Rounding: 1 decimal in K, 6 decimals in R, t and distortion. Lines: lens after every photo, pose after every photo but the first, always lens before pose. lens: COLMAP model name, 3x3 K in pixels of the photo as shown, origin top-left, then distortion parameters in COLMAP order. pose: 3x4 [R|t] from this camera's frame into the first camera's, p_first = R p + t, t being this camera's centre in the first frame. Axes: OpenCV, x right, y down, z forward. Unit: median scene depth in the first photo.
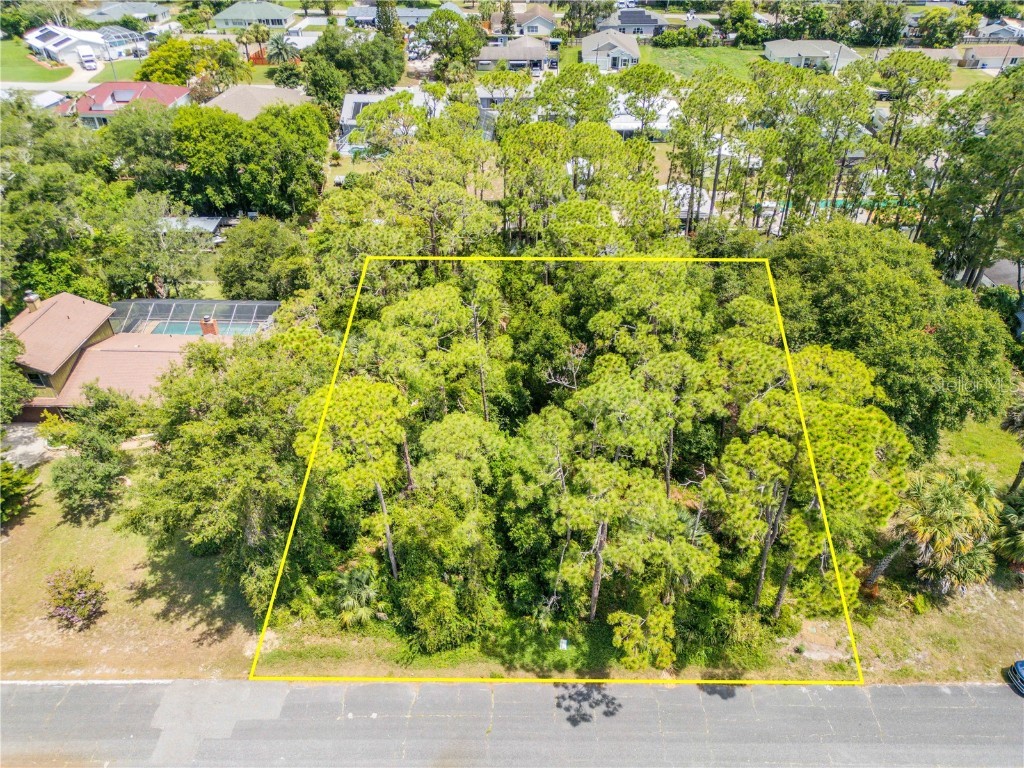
lens RADIAL K [[718.6, 0, 512.0], [0, 718.6, 384.0], [0, 0, 1]] dist [0.090858, -0.093271]
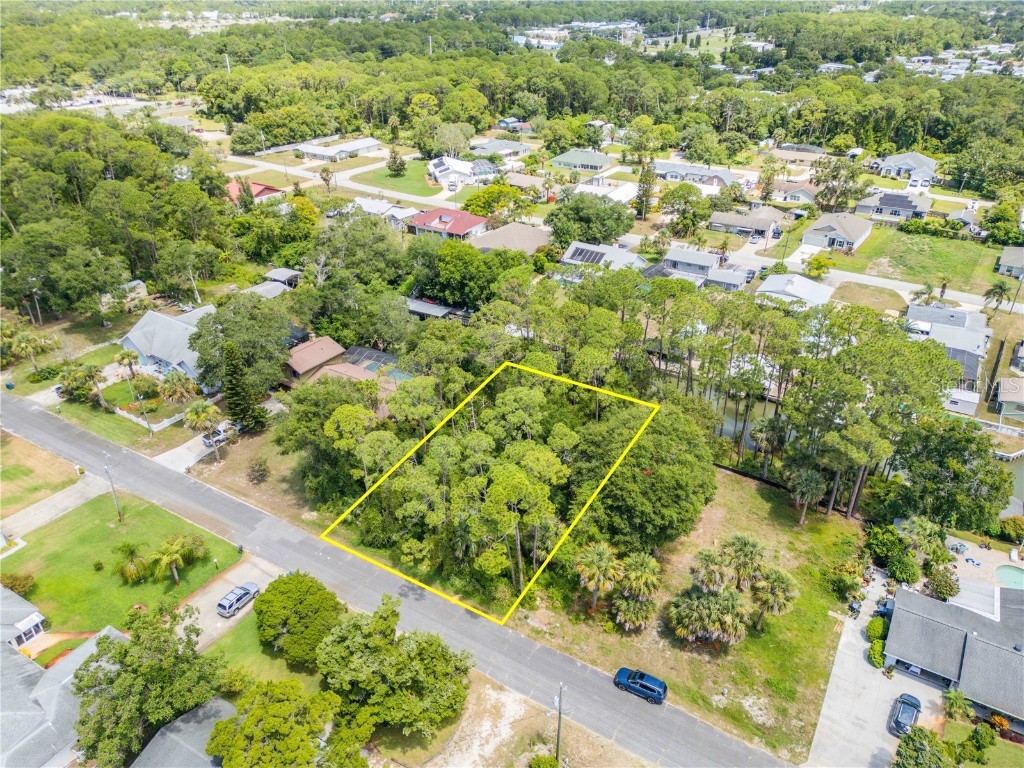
lens RADIAL K [[718.6, 0, 512.0], [0, 718.6, 384.0], [0, 0, 1]] dist [0.090858, -0.093271]
pose [[0.863738, 0.253046, -0.435804, 0.324669], [-0.302022, 0.952205, -0.045699, -0.030264], [0.403411, 0.171095, 0.898881, -0.241176]]
